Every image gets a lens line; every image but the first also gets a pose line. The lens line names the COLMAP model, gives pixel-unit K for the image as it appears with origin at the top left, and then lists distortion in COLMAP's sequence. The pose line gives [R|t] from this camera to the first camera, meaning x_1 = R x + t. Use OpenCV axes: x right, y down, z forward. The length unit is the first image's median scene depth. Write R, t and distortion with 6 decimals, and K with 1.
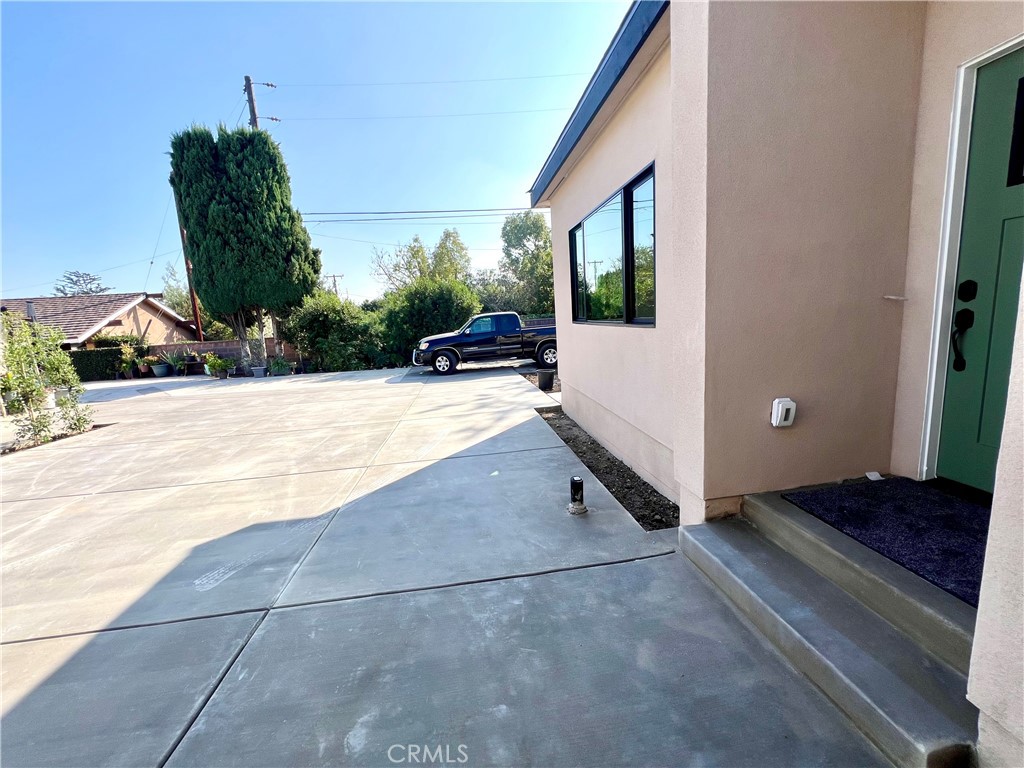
lens RADIAL K [[411.4, 0, 511.1], [0, 411.4, 383.0], [0, 0, 1]] dist [-0.000033, 0.000853]
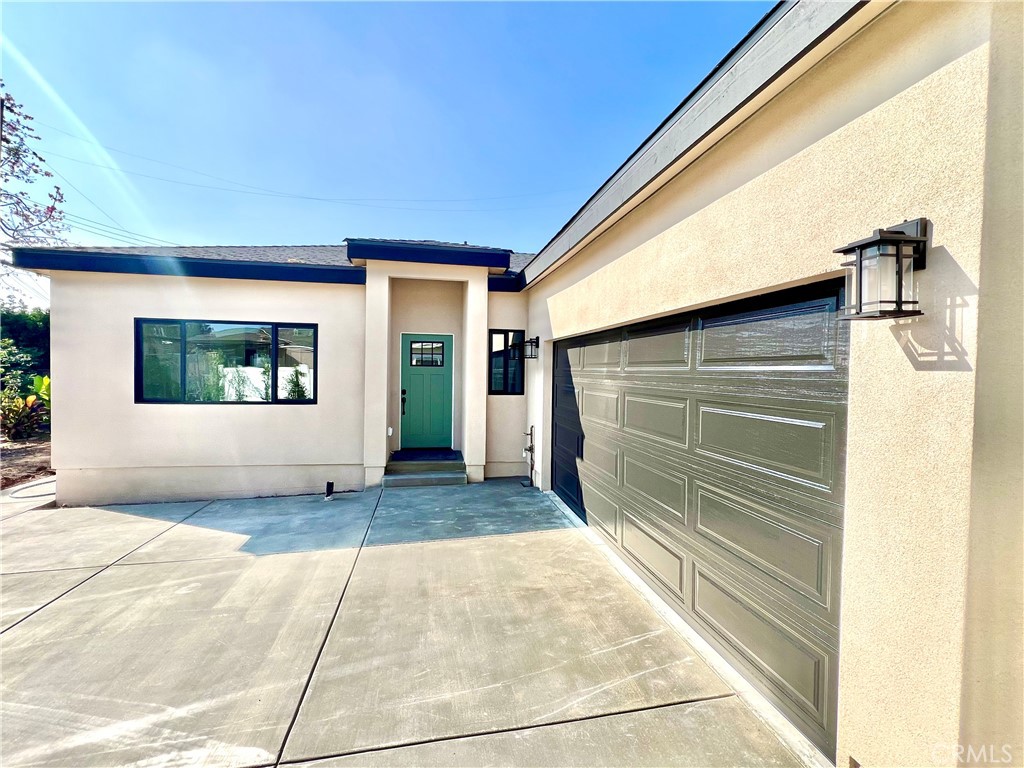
lens RADIAL K [[452.5, 0, 512.8], [0, 452.5, 380.0], [0, 0, 1]] dist [-0.001250, -0.000154]
pose [[-0.071833, 0.046127, 0.996349, -2.025910], [0.151139, 0.987898, -0.034839, -0.033954], [-0.985899, 0.148085, -0.077935, 0.250349]]
